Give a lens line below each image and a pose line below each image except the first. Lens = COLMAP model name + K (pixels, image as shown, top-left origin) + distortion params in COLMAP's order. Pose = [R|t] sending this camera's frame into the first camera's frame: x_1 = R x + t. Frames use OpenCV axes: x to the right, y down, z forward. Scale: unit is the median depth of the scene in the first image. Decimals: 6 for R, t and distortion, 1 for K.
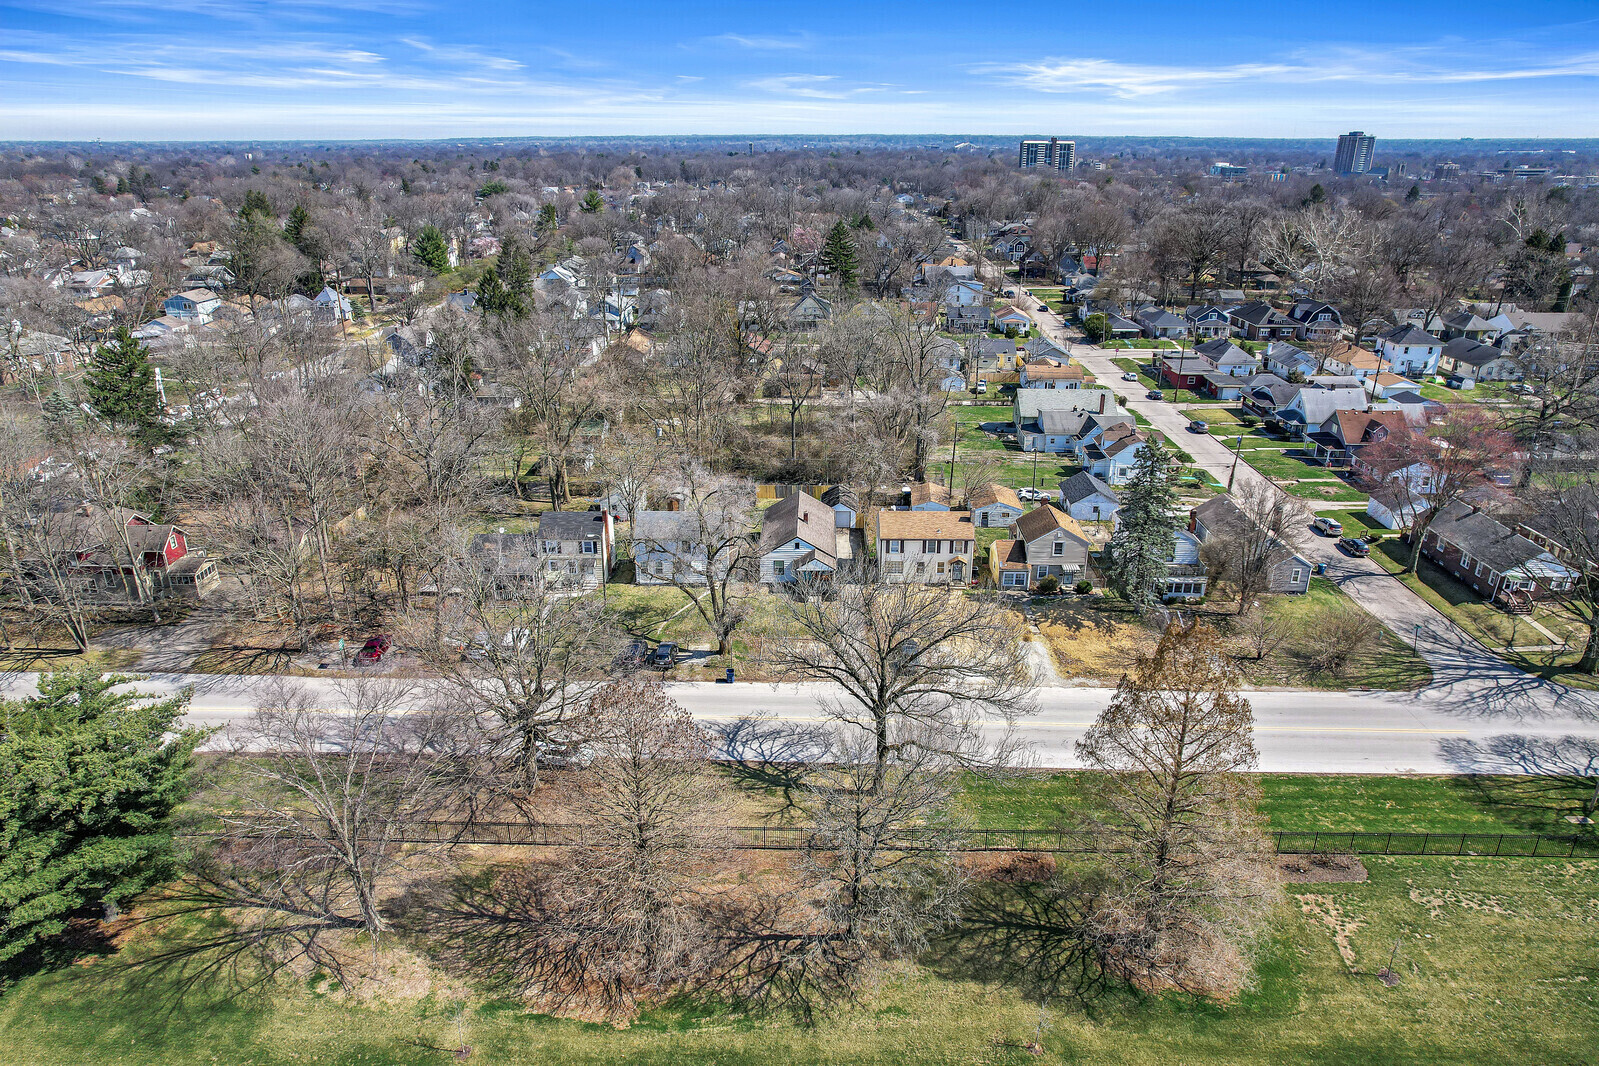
lens RADIAL K [[1035.0, 0, 799.5], [0, 1035.0, 533.0], [0, 0, 1]] dist [-0.079228, 0.066510]
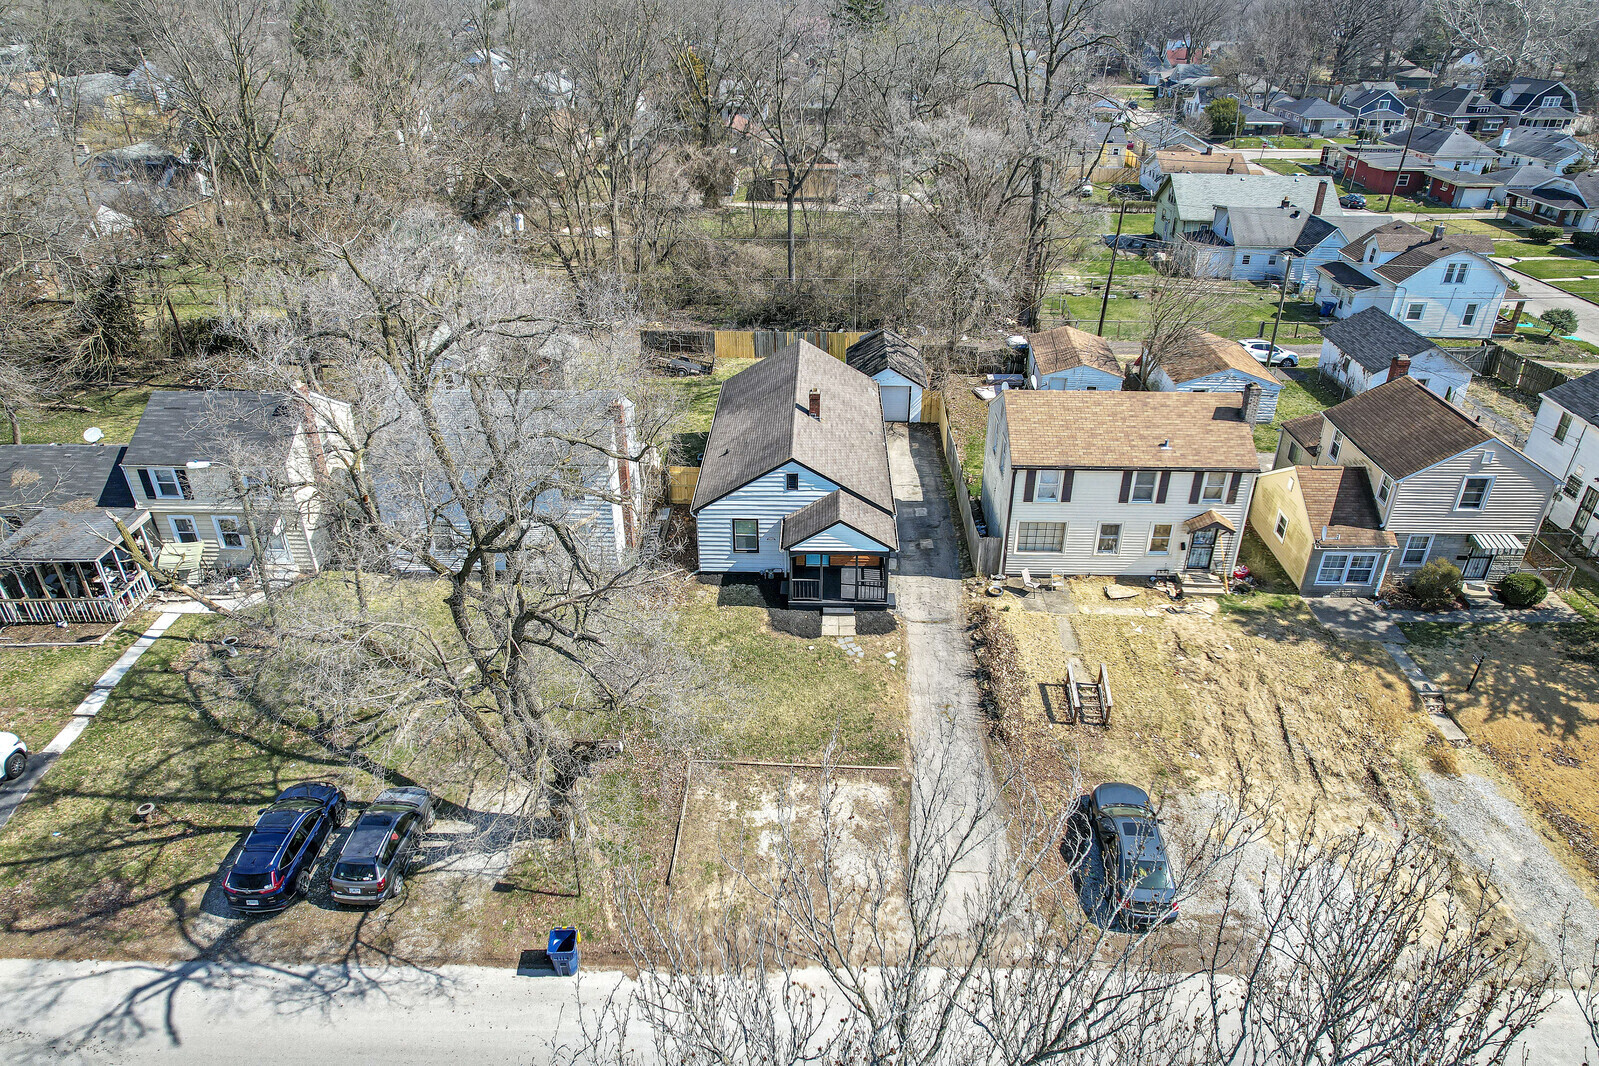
lens RADIAL K [[1035.0, 0, 799.5], [0, 1035.0, 533.0], [0, 0, 1]] dist [-0.079228, 0.066510]
pose [[0.999983, 0.002677, -0.005228, 0.002463], [-0.001964, 0.991246, 0.132013, -0.019440], [0.005536, -0.132000, 0.991234, 0.618784]]
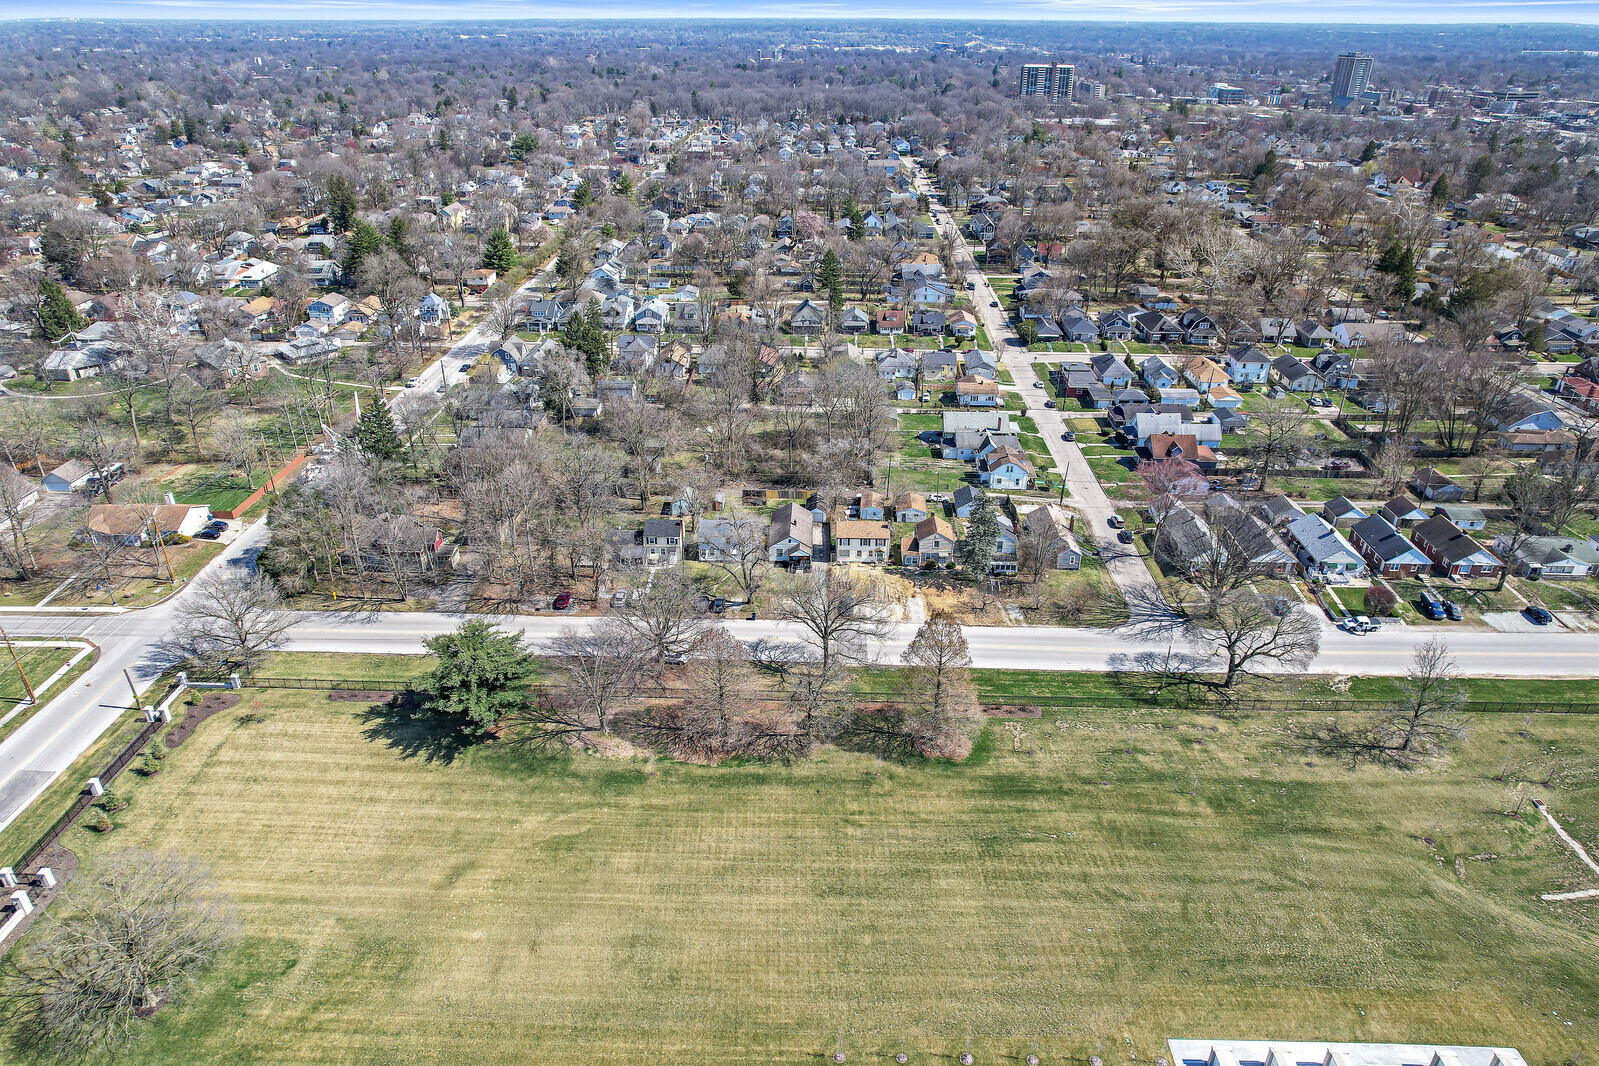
lens RADIAL K [[1035.0, 0, 799.5], [0, 1035.0, 533.0], [0, 0, 1]] dist [-0.079228, 0.066510]
pose [[0.999958, 0.007490, -0.005258, 0.023523], [-0.006926, 0.994956, 0.100075, -0.179922], [0.005981, -0.100035, 0.994966, -0.772736]]
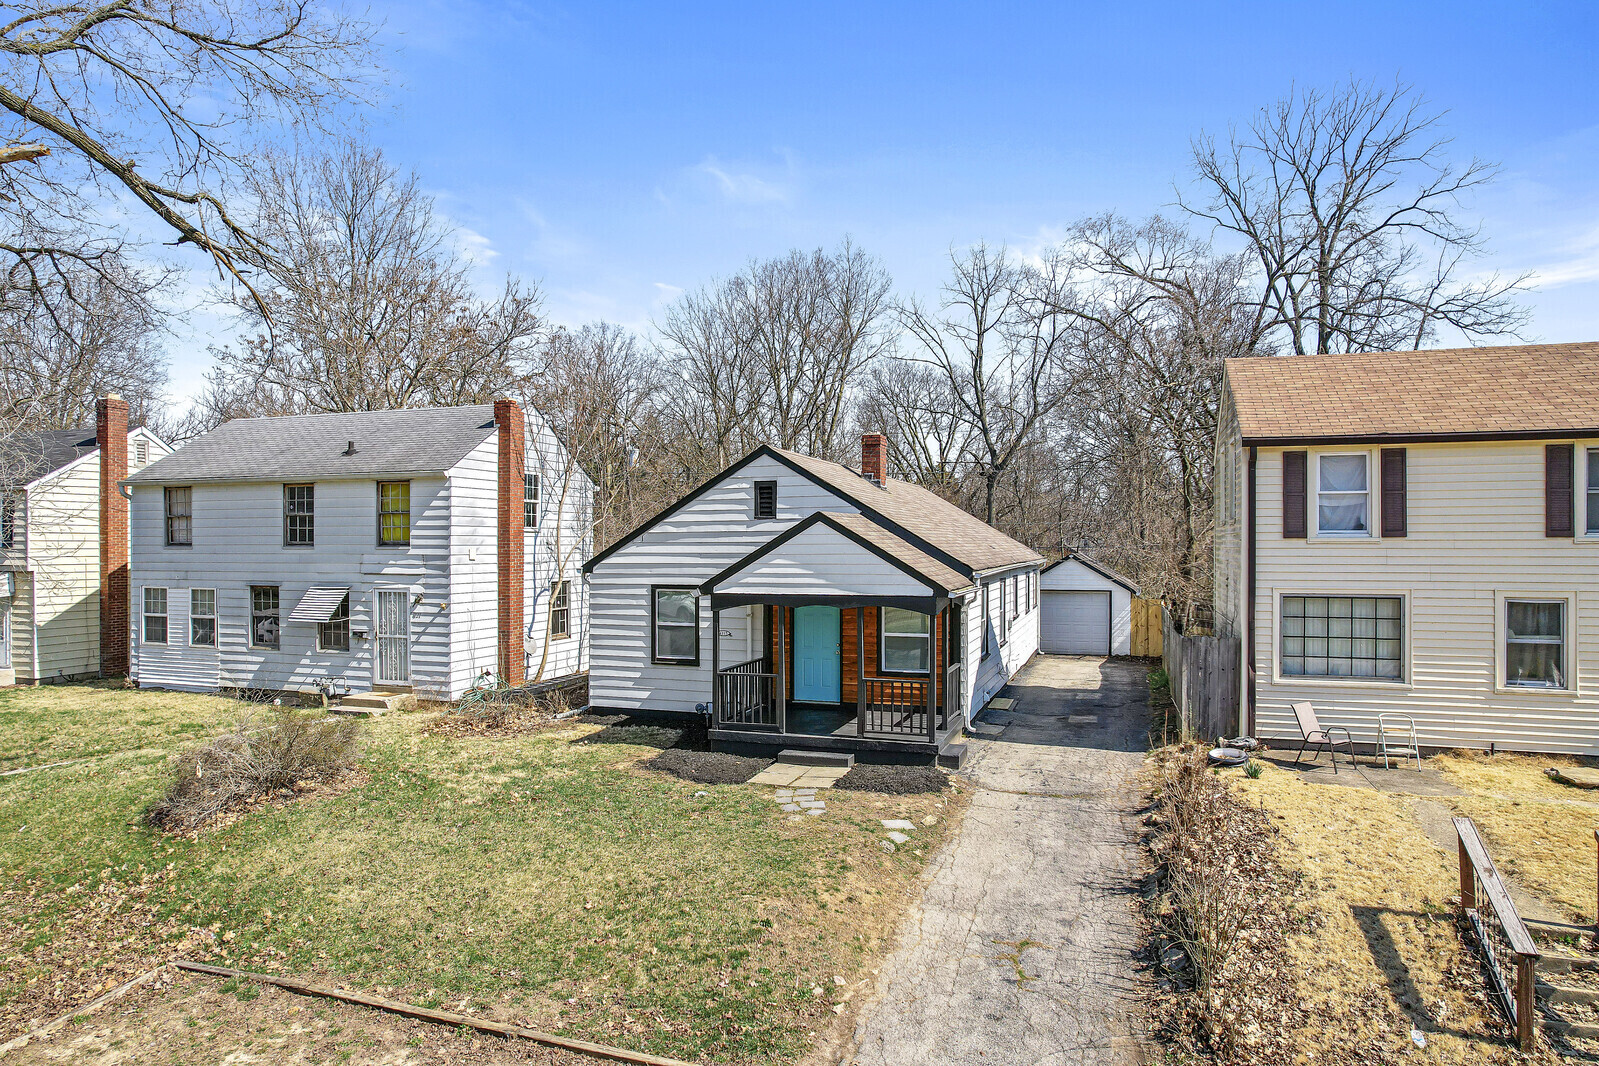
lens RADIAL K [[1035.0, 0, 799.5], [0, 1035.0, 533.0], [0, 0, 1]] dist [-0.079228, 0.066510]
pose [[0.955990, 0.001361, -0.293396, 0.058157], [-0.109367, 0.929571, -0.352046, 0.082537], [0.272253, 0.368641, 0.888810, 0.838326]]
